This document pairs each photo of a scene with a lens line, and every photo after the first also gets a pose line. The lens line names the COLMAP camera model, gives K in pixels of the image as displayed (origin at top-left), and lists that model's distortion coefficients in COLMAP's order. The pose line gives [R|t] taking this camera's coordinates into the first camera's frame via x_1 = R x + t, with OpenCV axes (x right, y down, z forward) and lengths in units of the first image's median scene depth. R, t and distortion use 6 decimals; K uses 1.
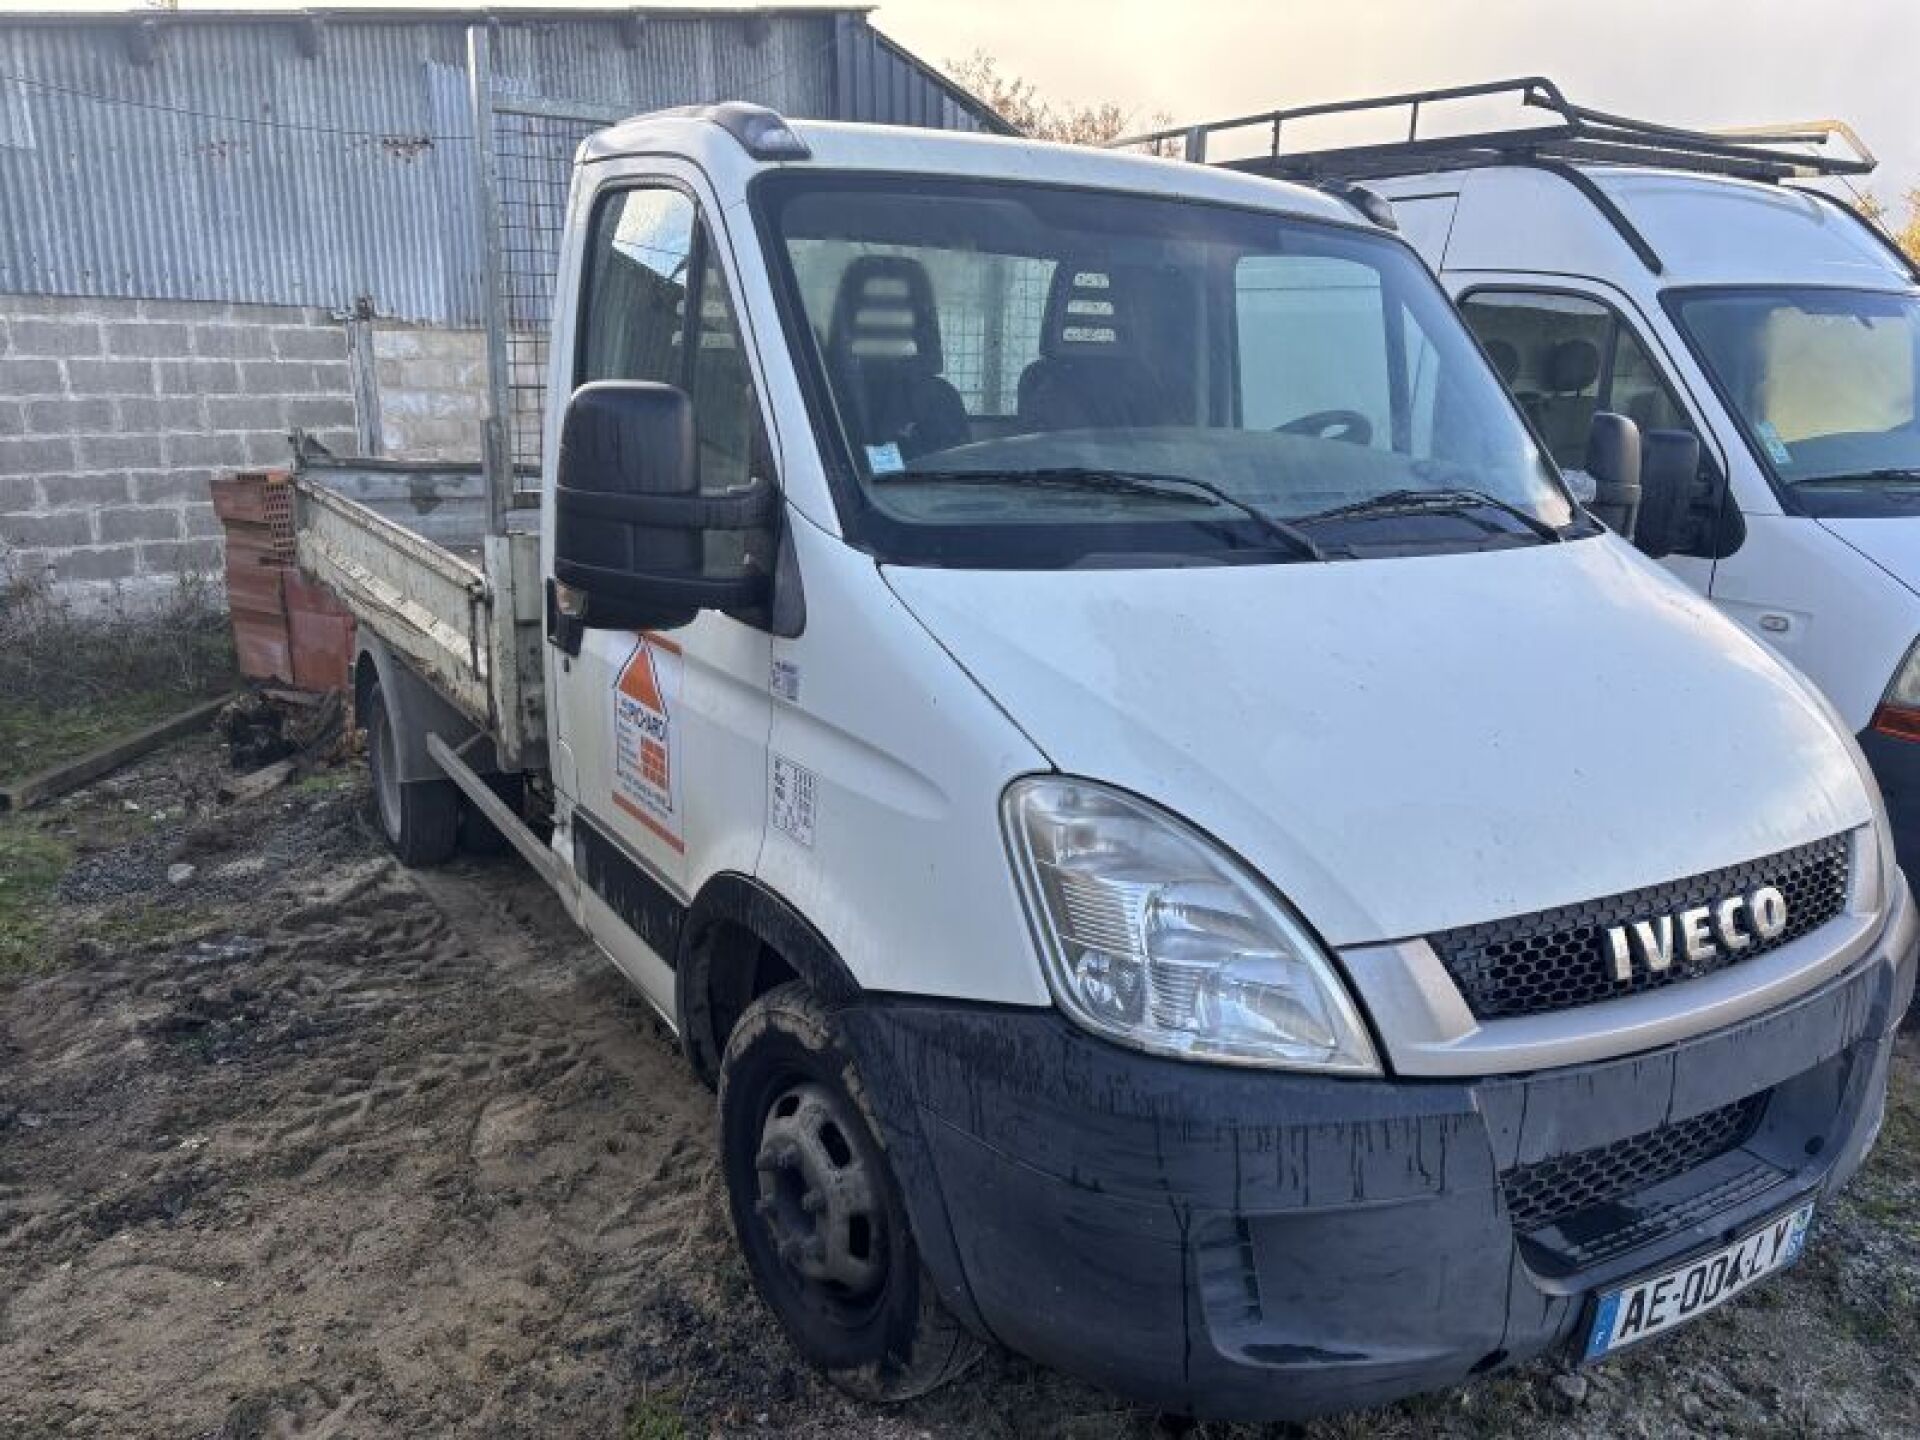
lens RADIAL K [[1466.7, 0, 979.6], [0, 1466.7, 725.3], [0, 0, 1]] dist [0.052605, -0.060257]
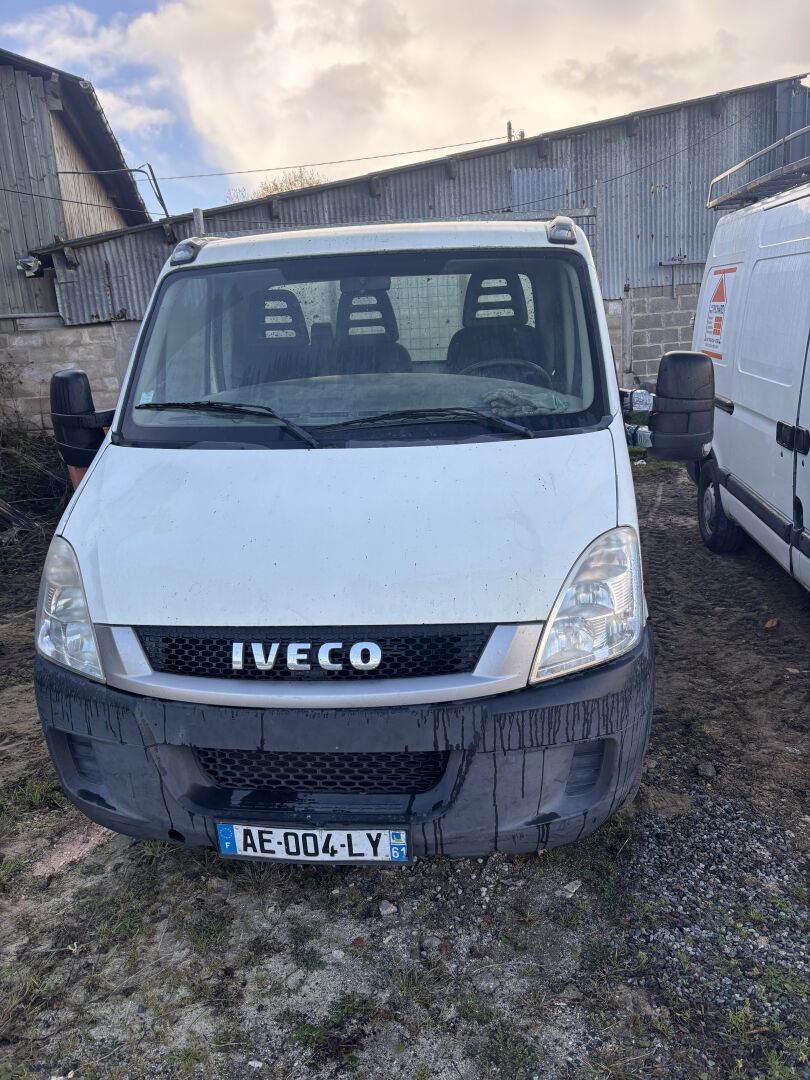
lens RADIAL K [[825.0, 0, 412.9], [0, 825.0, 532.3], [0, 0, 1]] dist [0.052605, -0.060257]
pose [[0.781548, 0.095740, -0.616455, 0.408525], [-0.078593, 0.995391, 0.054951, -0.028421], [0.618875, 0.005502, 0.785470, 0.087964]]
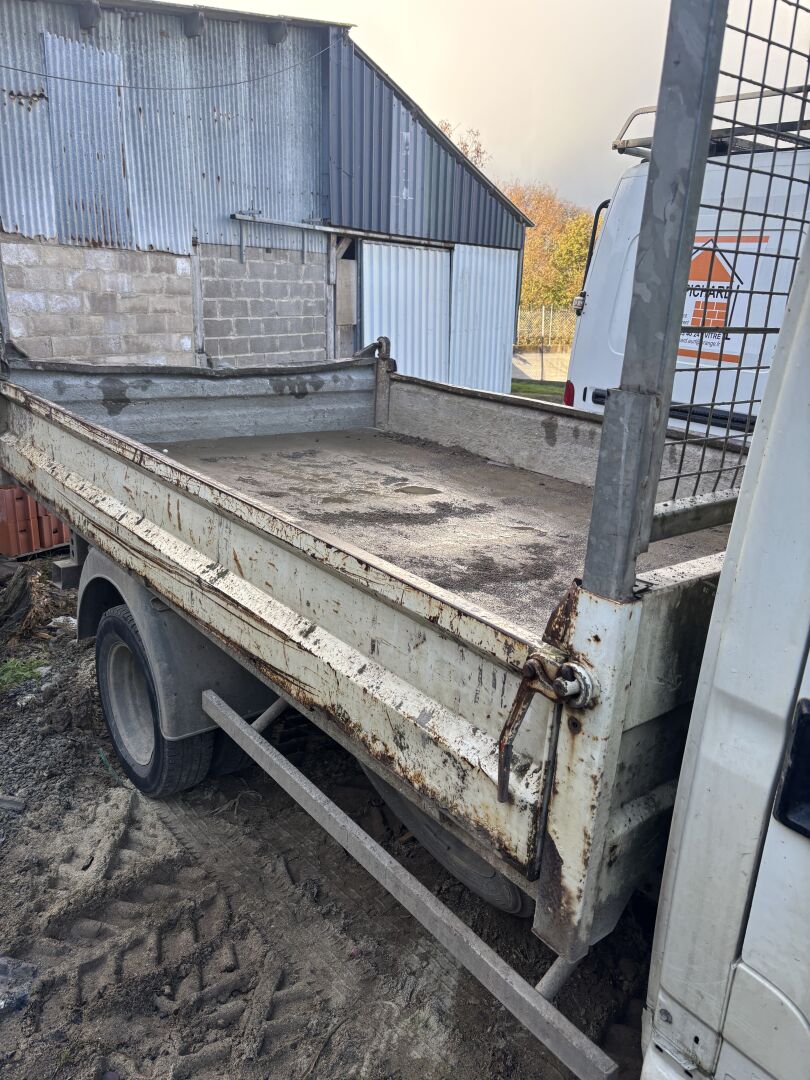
lens RADIAL K [[825.0, 0, 413.0], [0, 825.0, 521.5], [0, 0, 1]] dist [0.052605, -0.060257]
pose [[0.992368, -0.004951, 0.123210, -0.240405], [-0.000221, 0.999121, 0.041929, -0.092490], [-0.123309, -0.041636, 0.991494, 0.378445]]
